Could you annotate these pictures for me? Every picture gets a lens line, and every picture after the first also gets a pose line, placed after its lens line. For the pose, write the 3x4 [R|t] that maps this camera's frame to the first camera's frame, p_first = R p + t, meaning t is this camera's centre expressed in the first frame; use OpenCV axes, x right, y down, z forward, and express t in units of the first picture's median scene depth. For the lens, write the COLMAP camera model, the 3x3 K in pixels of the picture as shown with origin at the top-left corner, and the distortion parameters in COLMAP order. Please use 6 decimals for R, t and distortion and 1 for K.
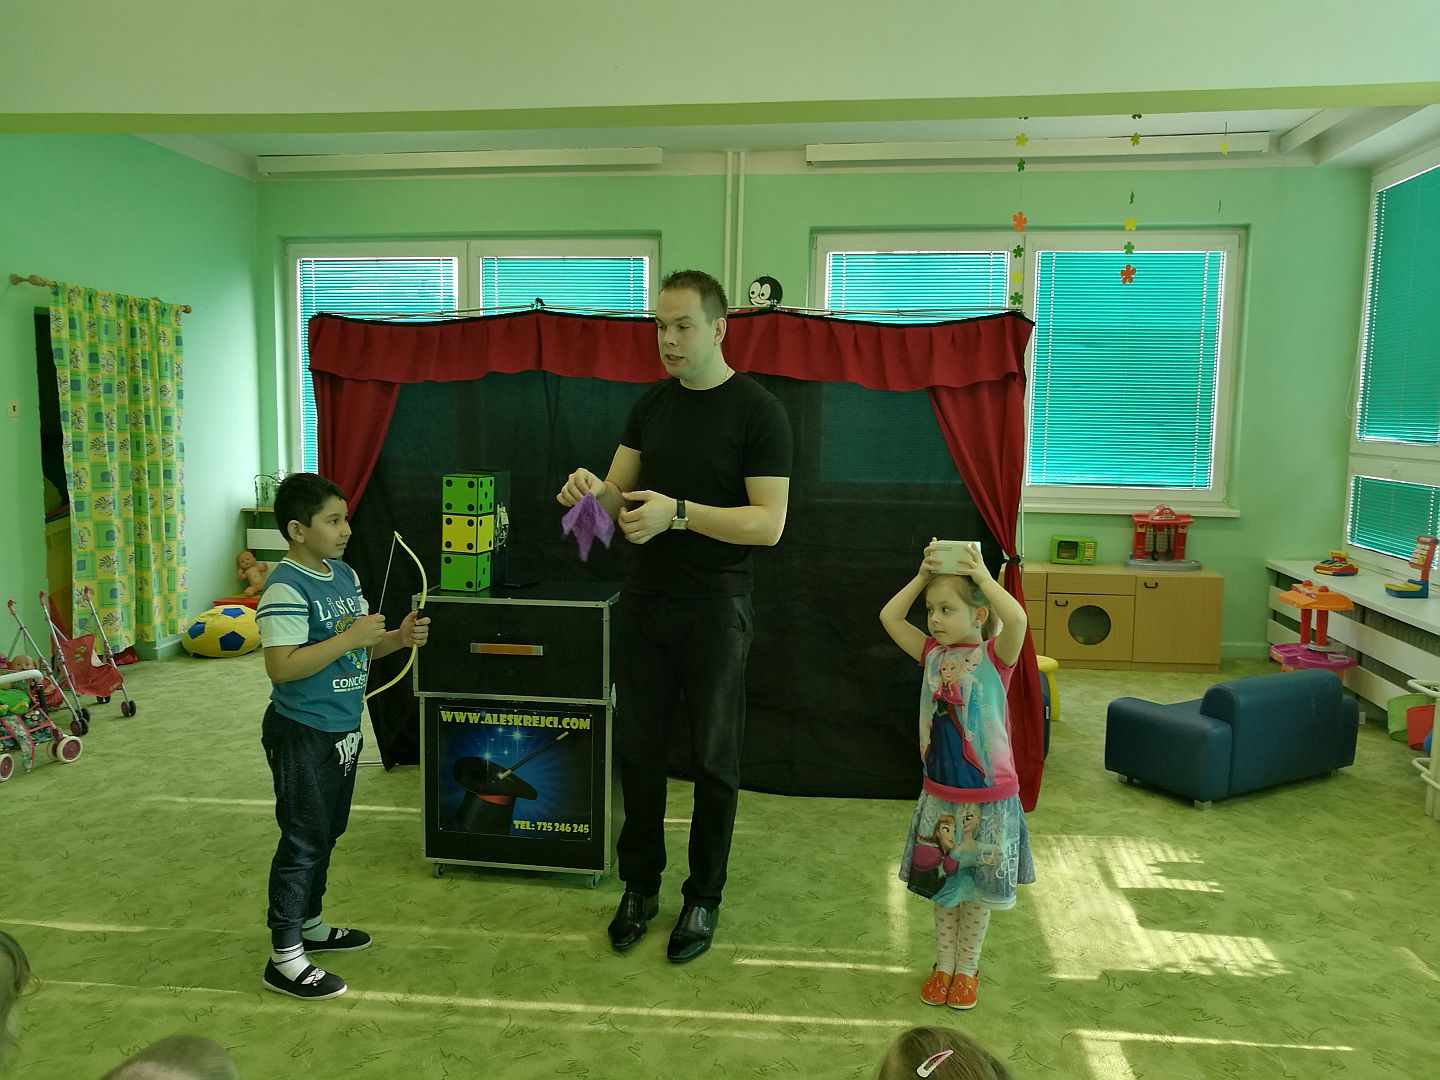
lens RADIAL K [[1120.4, 0, 710.7], [0, 1120.4, 536.1], [0, 0, 1]] dist [-0.003280, -0.004371]
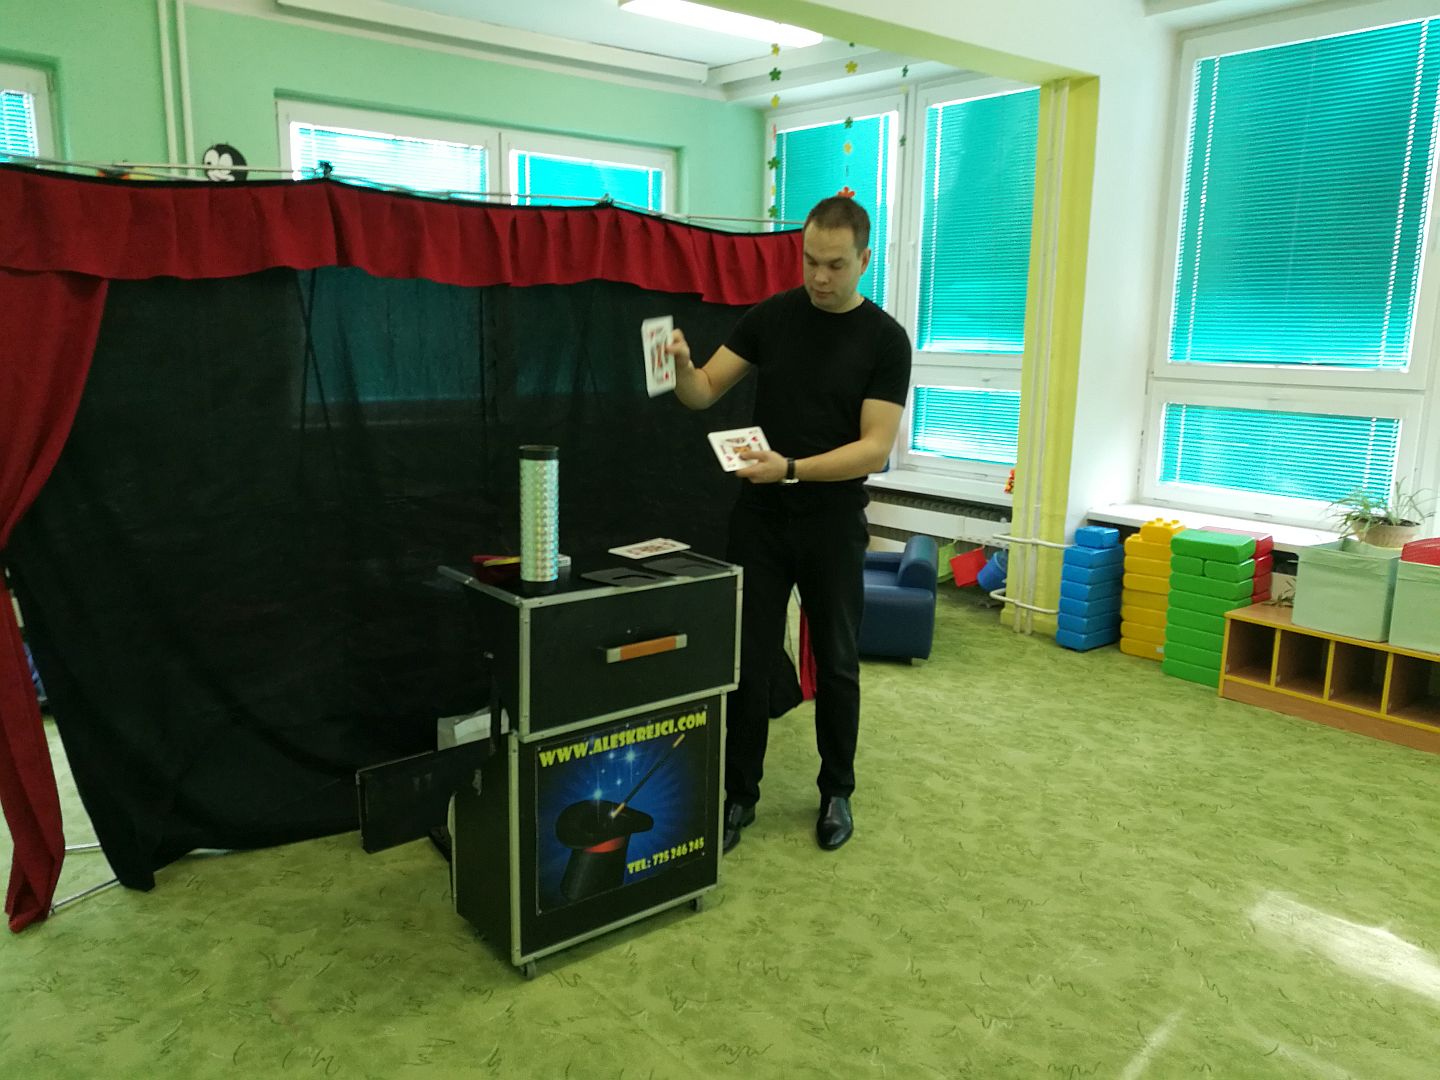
lens RADIAL K [[1120.4, 0, 710.7], [0, 1120.4, 536.1], [0, 0, 1]] dist [-0.003280, -0.004371]
pose [[0.679253, -0.136217, 0.721152, -0.472992], [0.072743, 0.990282, 0.118535, -0.041896], [-0.730290, -0.028056, 0.682561, 0.309380]]
